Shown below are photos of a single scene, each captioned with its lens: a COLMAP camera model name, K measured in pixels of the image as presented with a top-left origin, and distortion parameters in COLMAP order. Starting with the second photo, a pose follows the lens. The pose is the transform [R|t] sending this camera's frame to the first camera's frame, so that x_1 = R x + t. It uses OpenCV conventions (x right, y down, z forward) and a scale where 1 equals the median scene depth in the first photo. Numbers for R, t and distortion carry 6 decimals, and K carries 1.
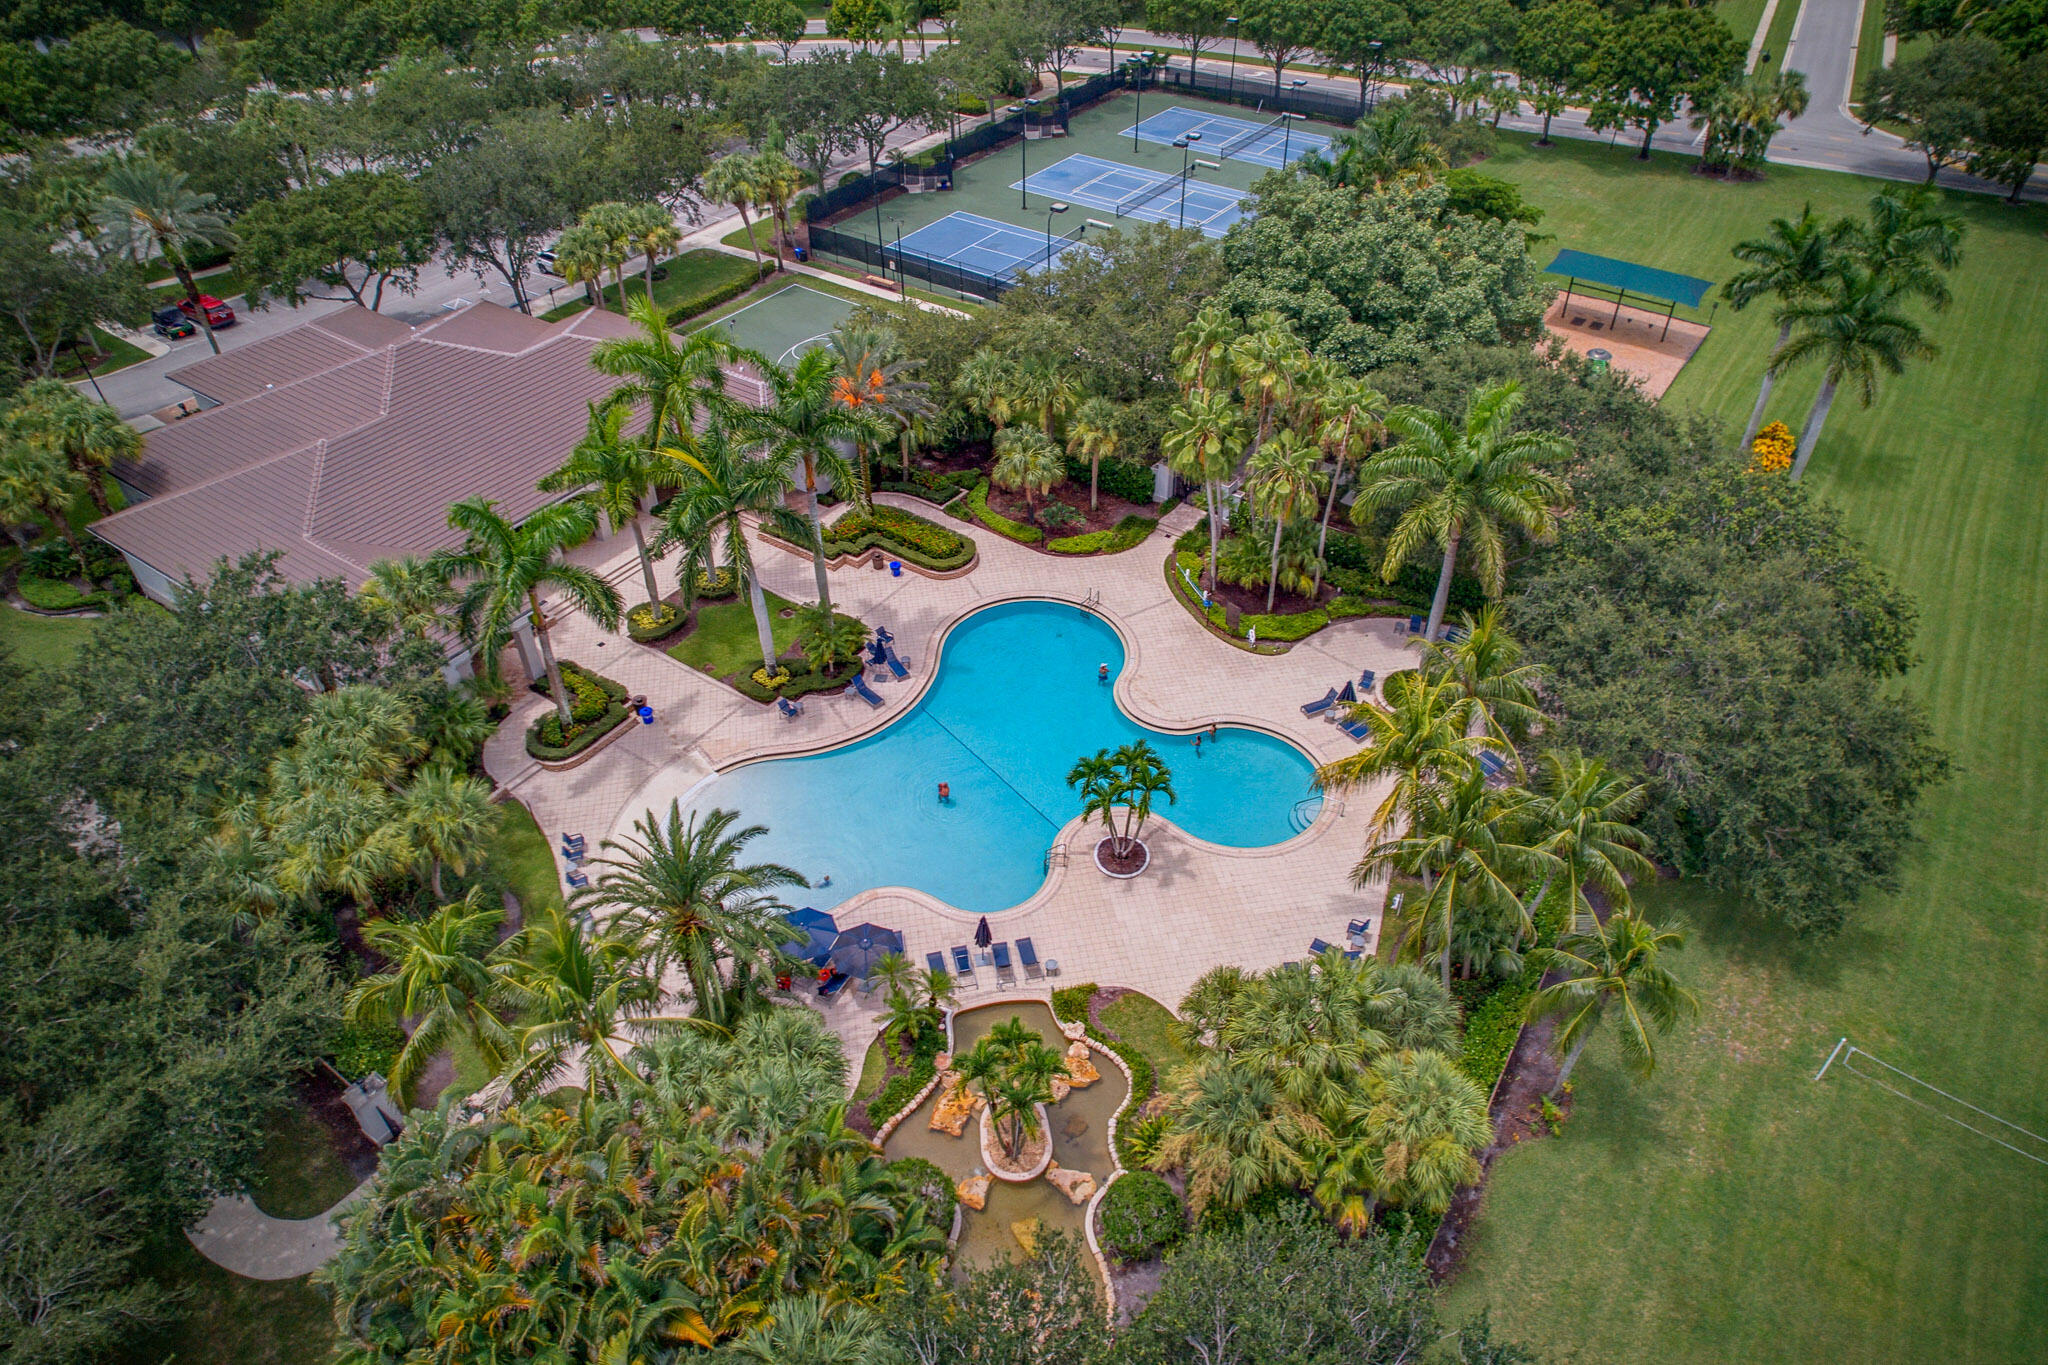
lens RADIAL K [[1272.0, 0, 1024.0], [0, 1272.0, 682.5], [0, 0, 1]] dist [0.007094, -0.001933]
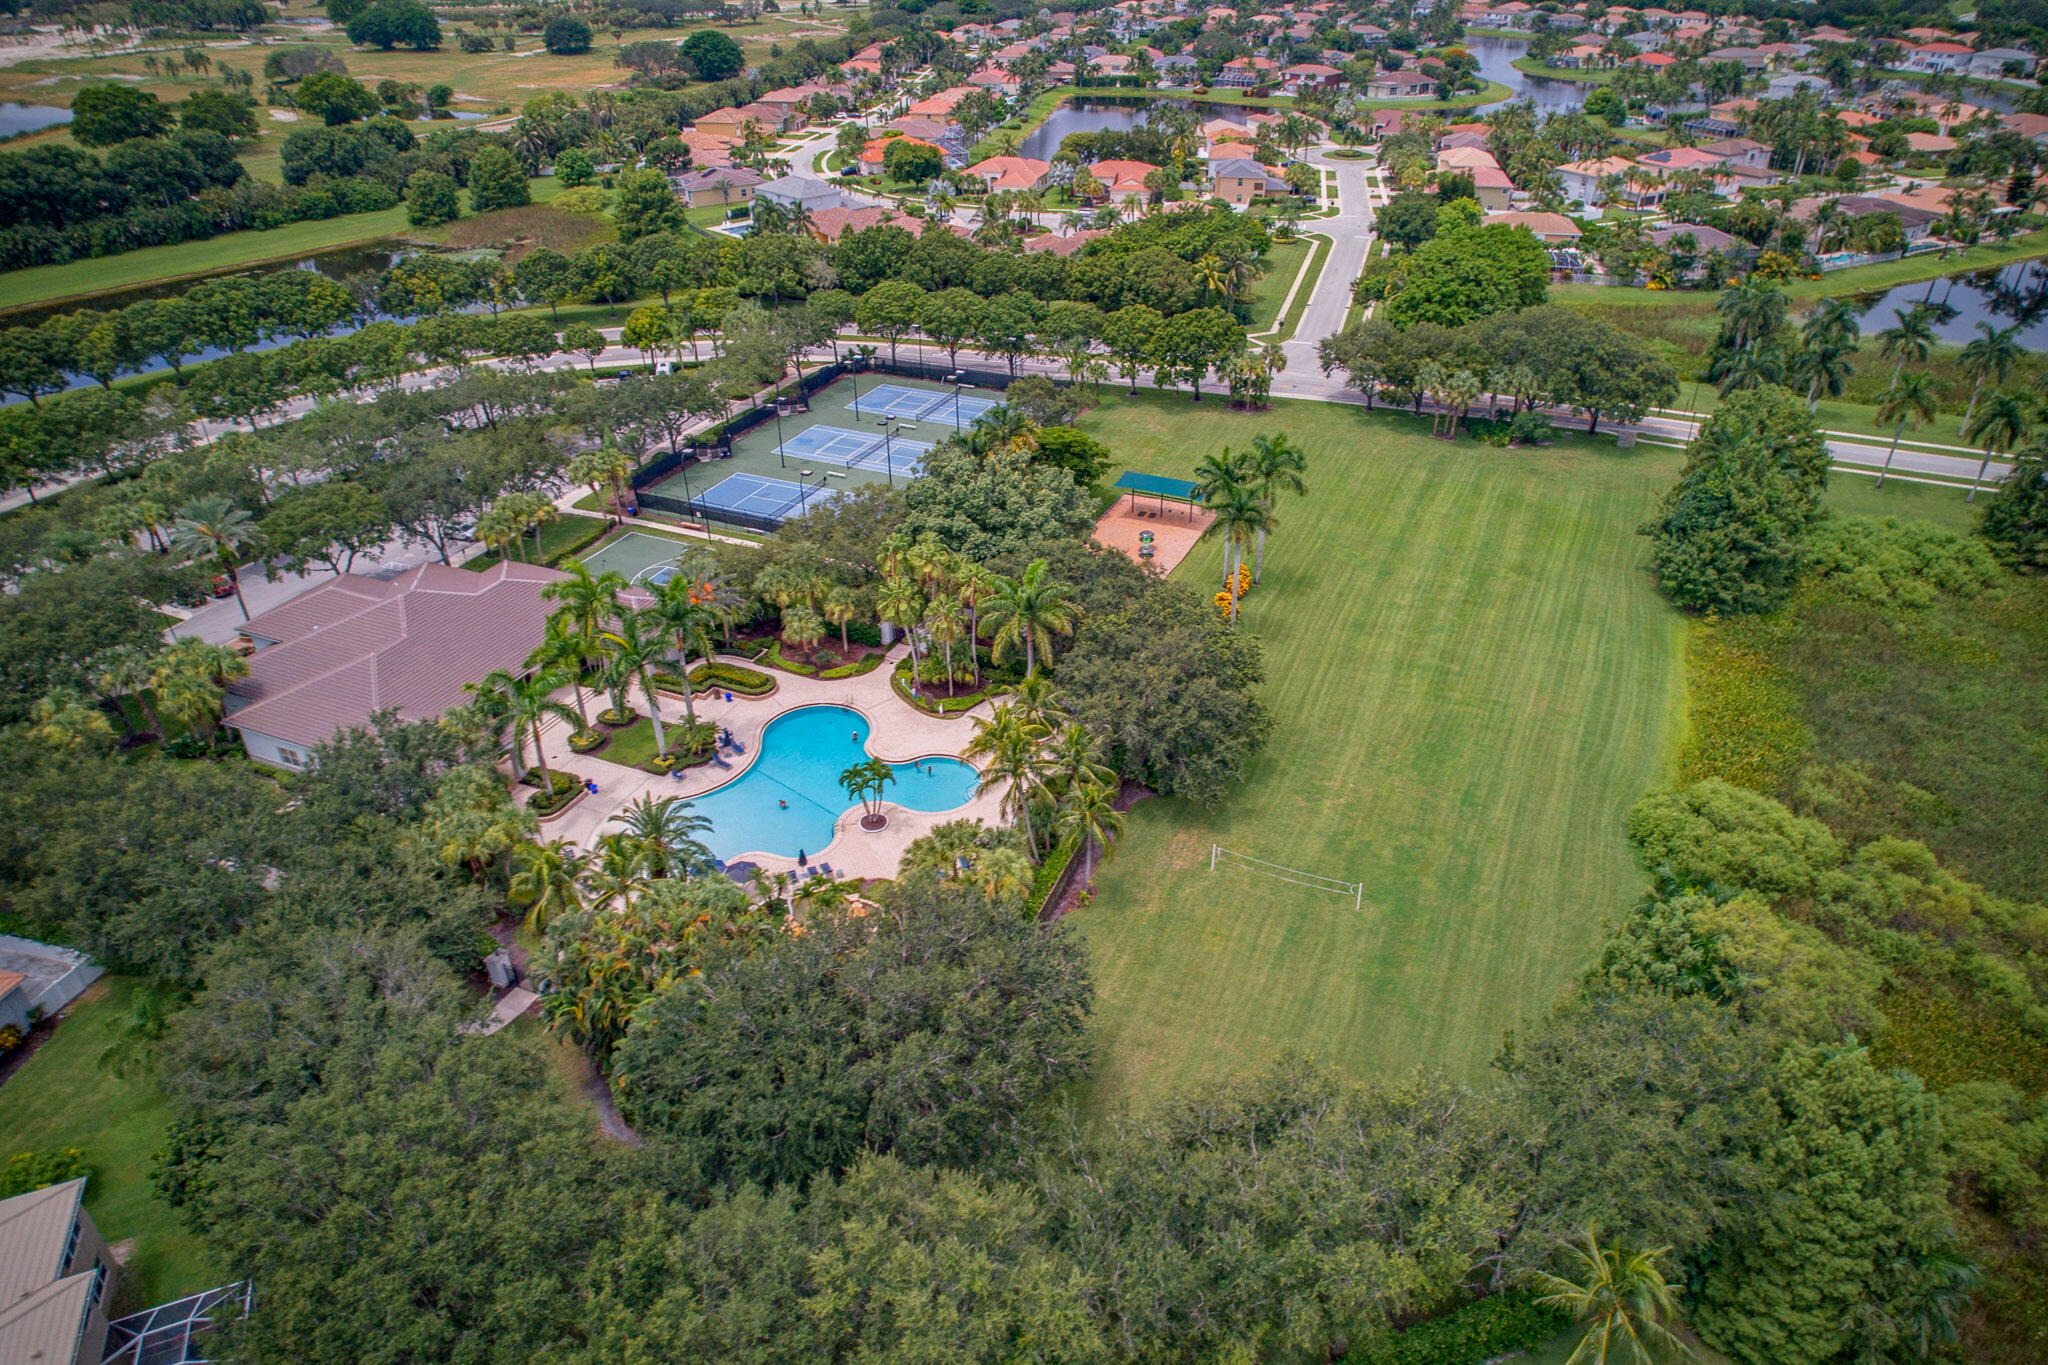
lens RADIAL K [[1270.8, 0, 1028.8], [0, 1270.8, 638.1], [0, 0, 1]] dist [0.027719, -0.000903]
pose [[0.979326, -0.099849, 0.175930, -0.001322], [0.129562, 0.977504, -0.166431, 0.160049], [-0.155354, 0.185784, 0.970232, -0.680174]]
